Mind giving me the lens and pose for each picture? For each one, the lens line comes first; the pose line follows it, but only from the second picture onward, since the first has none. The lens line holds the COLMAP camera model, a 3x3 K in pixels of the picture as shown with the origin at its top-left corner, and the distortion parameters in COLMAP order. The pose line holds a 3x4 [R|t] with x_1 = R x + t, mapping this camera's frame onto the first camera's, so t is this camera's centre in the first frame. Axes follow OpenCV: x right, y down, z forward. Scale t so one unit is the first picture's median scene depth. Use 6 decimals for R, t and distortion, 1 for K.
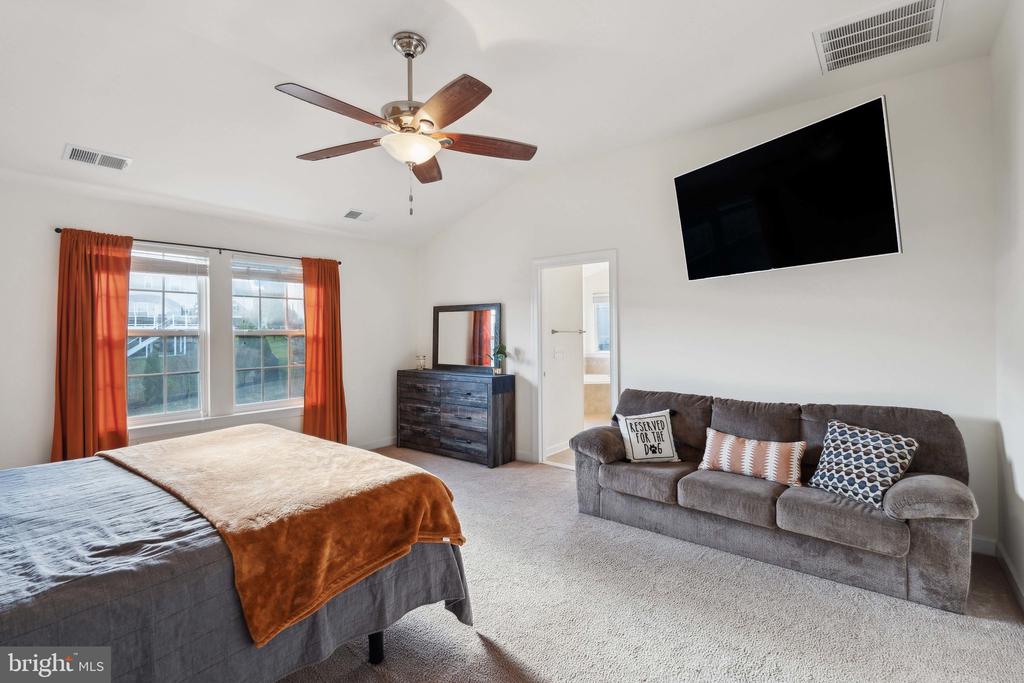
lens RADIAL K [[460.2, 0, 513.0], [0, 460.2, 332.8], [0, 0, 1]] dist [-0.004193, -0.000994]
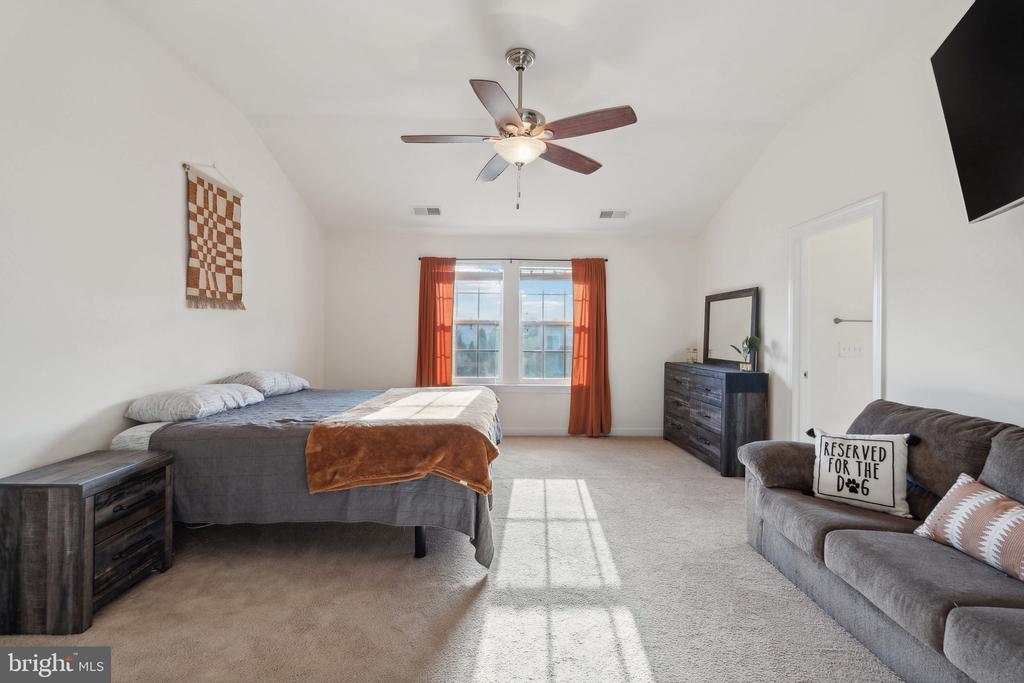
lens RADIAL K [[460.2, 0, 535.0], [0, 460.2, 341.8], [0, 0, 1]] dist [-0.004193, -0.000994]
pose [[0.651341, 0.021807, -0.758471, 0.468606], [-0.013070, 0.999761, 0.017520, 0.035435], [0.758672, -0.001499, 0.651471, 0.200528]]
